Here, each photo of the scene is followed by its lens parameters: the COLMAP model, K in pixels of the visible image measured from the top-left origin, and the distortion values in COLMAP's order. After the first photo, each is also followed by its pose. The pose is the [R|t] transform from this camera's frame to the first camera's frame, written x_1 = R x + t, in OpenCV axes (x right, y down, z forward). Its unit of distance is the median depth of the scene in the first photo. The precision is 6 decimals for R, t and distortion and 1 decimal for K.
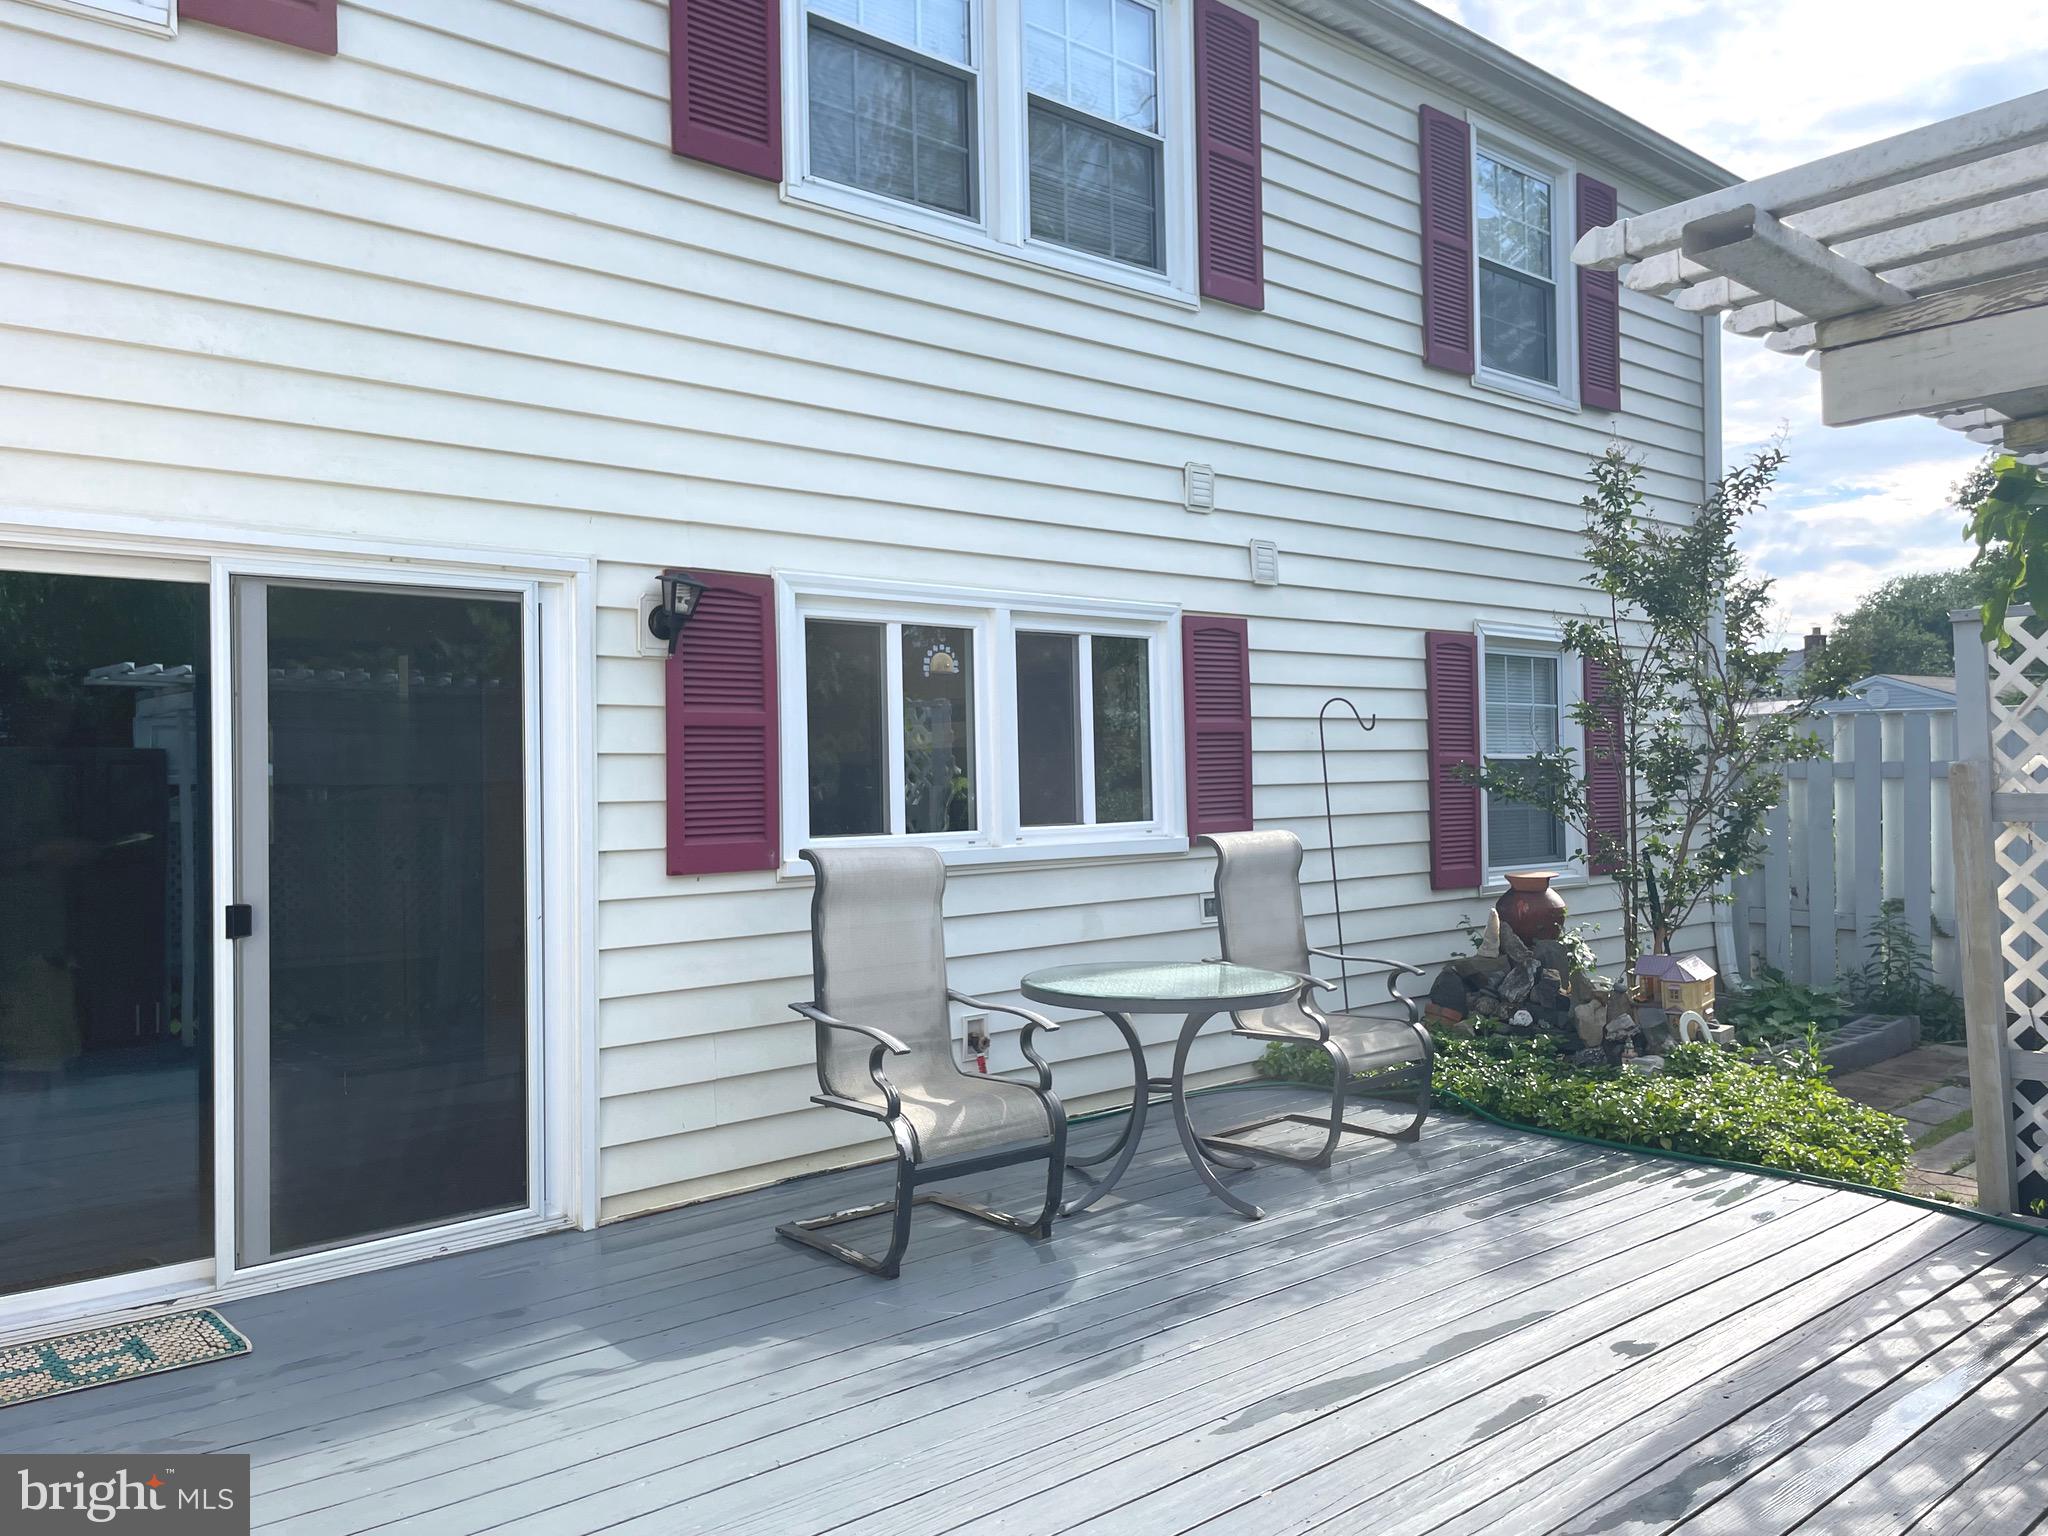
lens RADIAL K [[1529.9, 0, 1033.3], [0, 1529.9, 768.2], [0, 0, 1]] dist [0.092795, -0.119496]
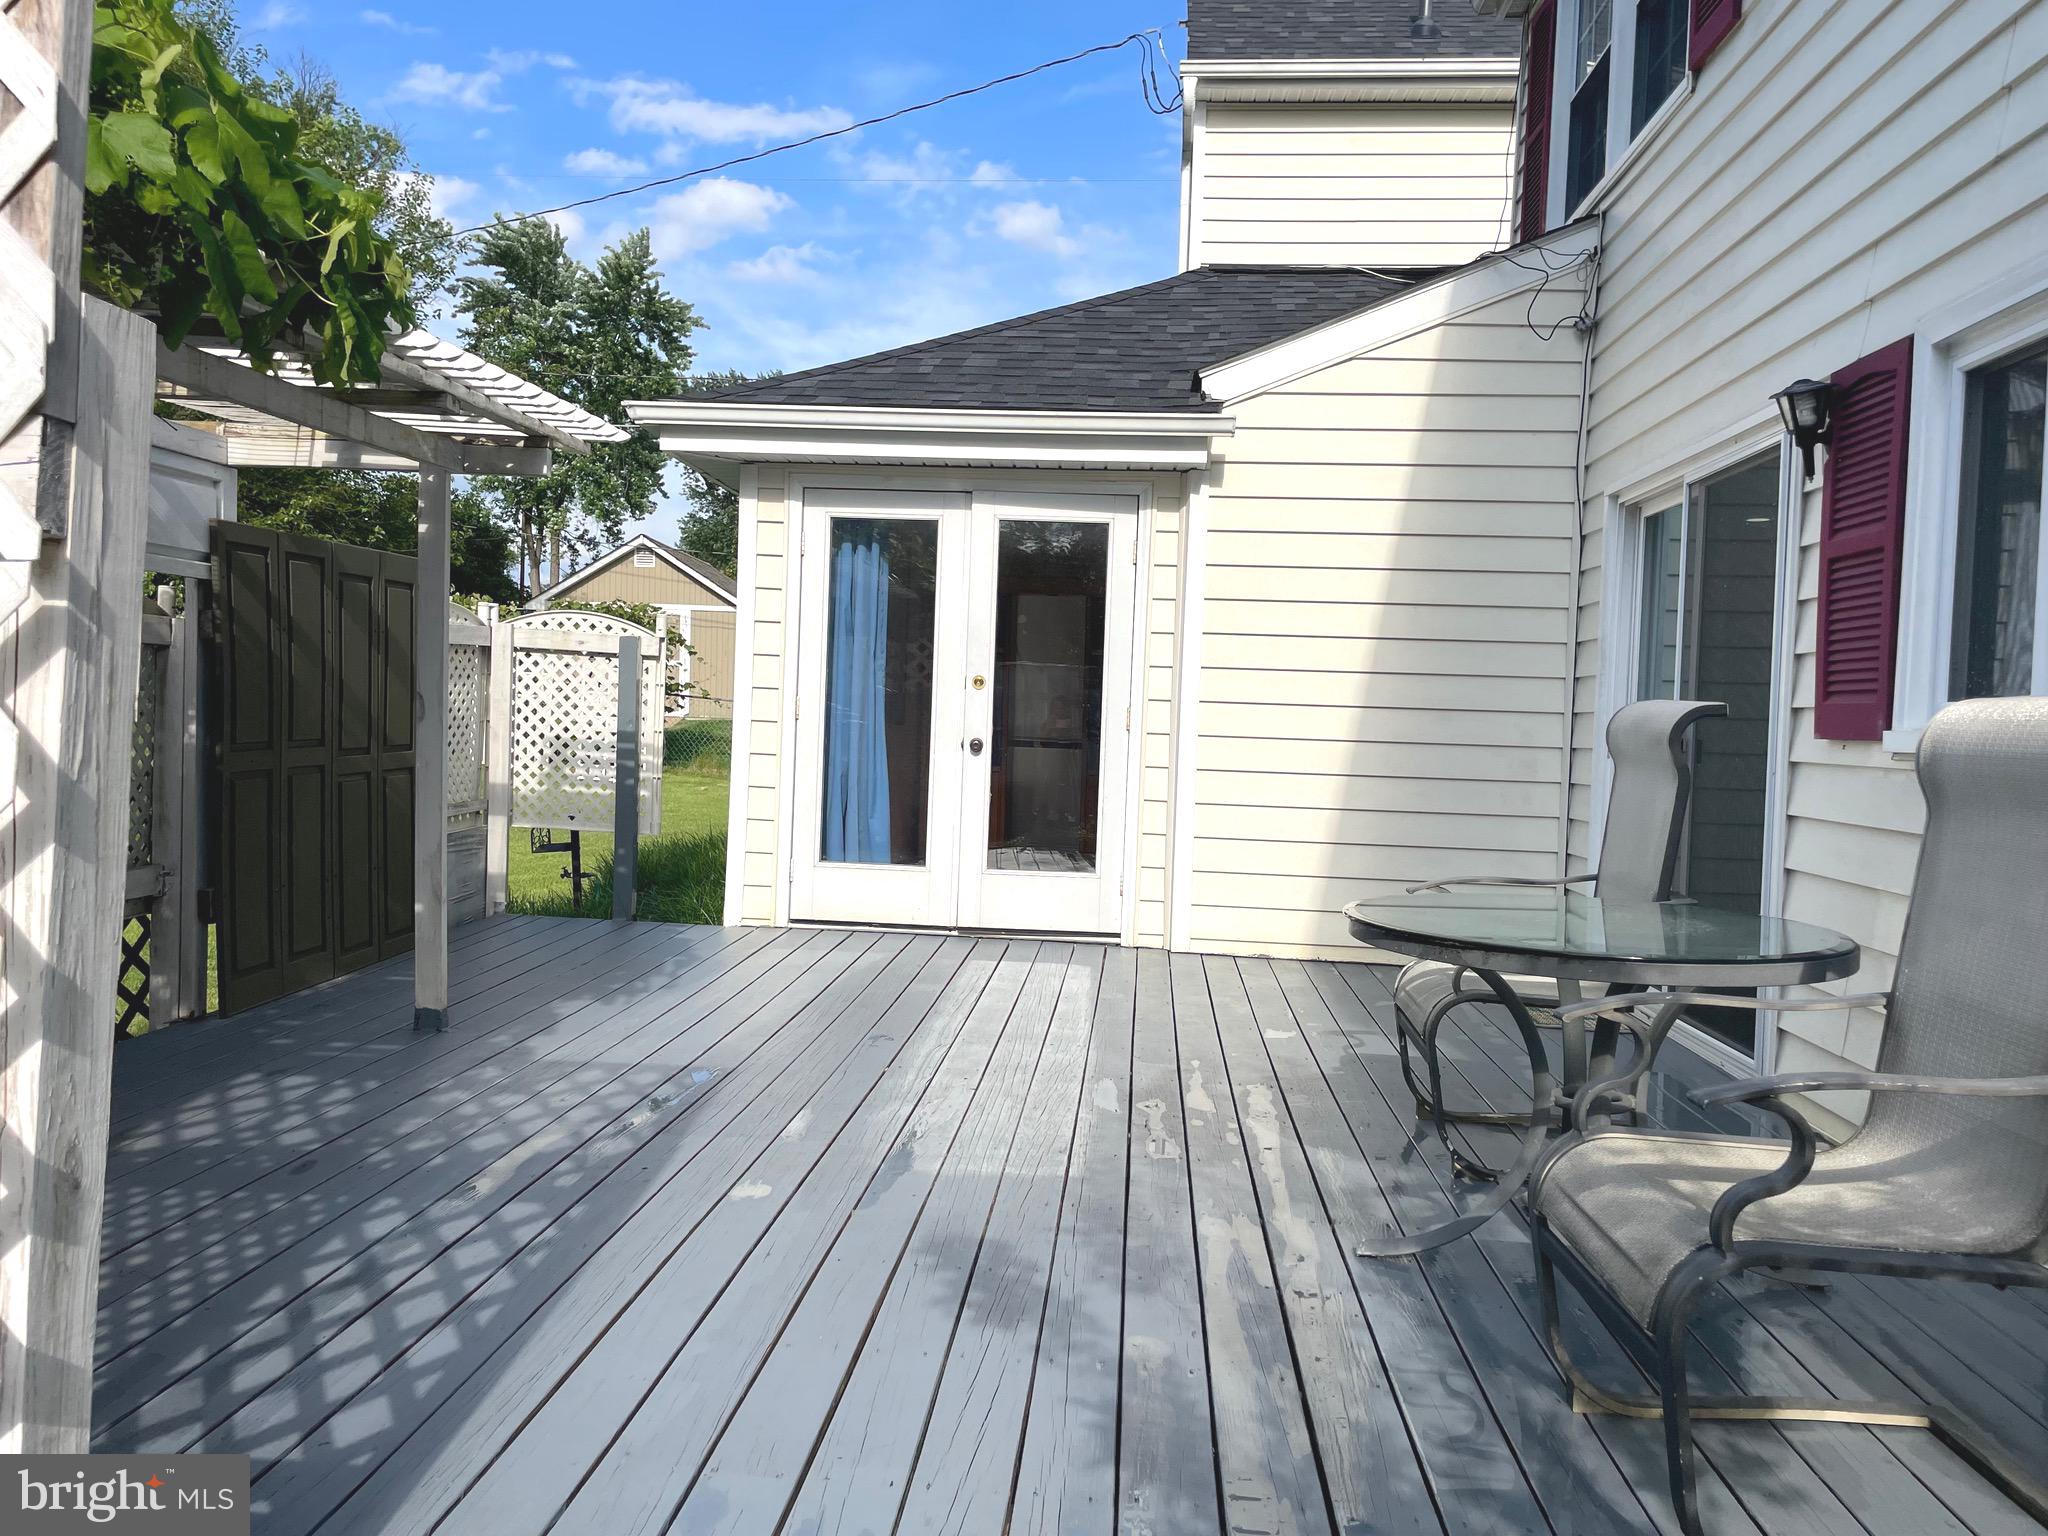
lens RADIAL K [[1556.2, 0, 1024.0], [0, 1556.2, 768.0], [0, 0, 1]] dist [0.098233, -0.136302]
pose [[-0.716956, 0.009110, -0.697058, 0.863479], [-0.018711, 0.999303, 0.032306, 0.079902], [0.696867, 0.036205, -0.716286, 1.663472]]
